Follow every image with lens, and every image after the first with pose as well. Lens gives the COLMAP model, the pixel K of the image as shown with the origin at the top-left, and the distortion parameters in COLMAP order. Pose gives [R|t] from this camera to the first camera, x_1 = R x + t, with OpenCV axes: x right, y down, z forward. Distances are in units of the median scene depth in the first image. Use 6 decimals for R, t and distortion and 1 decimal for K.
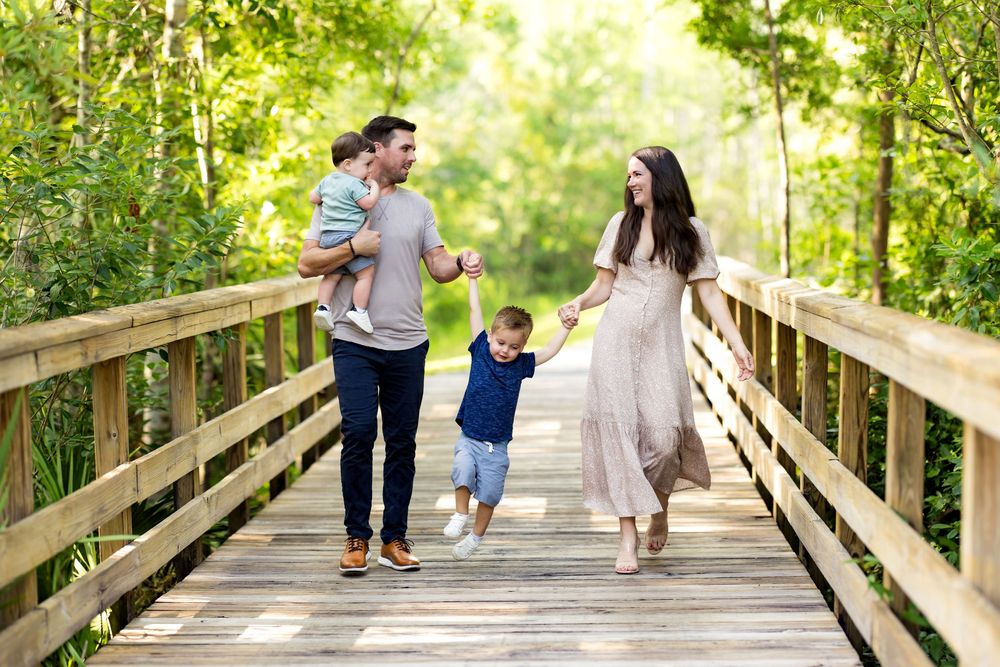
lens RADIAL K [[2481.2, 0, 500.1], [0, 2481.2, 335.8], [0, 0, 1]] dist [0.014464, 0.000000]
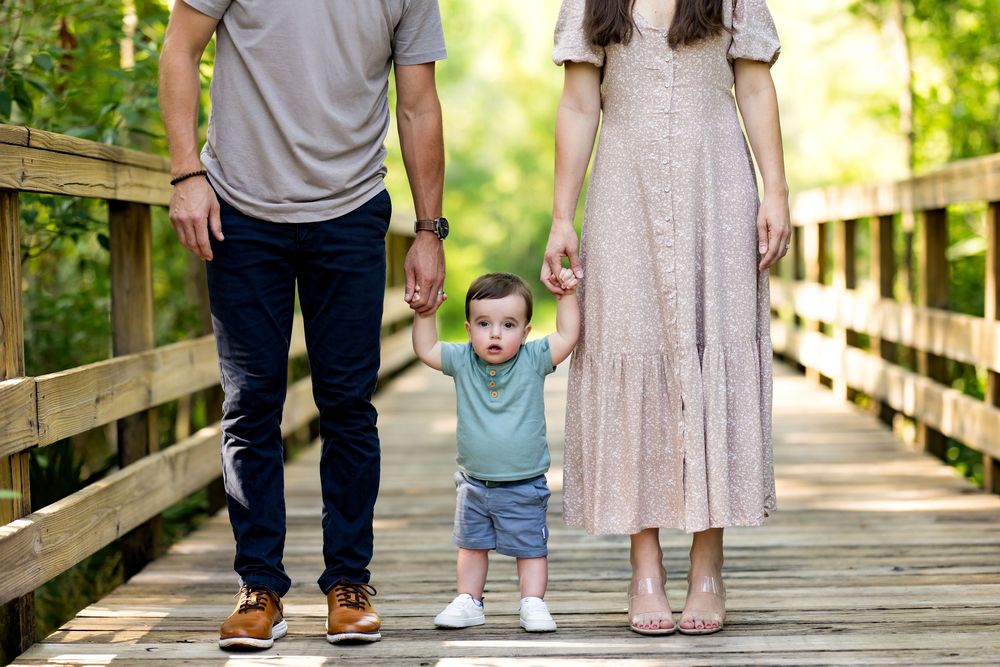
lens RADIAL K [[2481.2, 0, 498.3], [0, 2481.2, 331.8], [0, 0, 1]] dist [0.014464, 0.000000]
pose [[0.999986, -0.005099, -0.001188, -0.032507], [0.005090, 0.999960, -0.007330, 0.039740], [0.001226, 0.007324, 0.999972, 0.366292]]
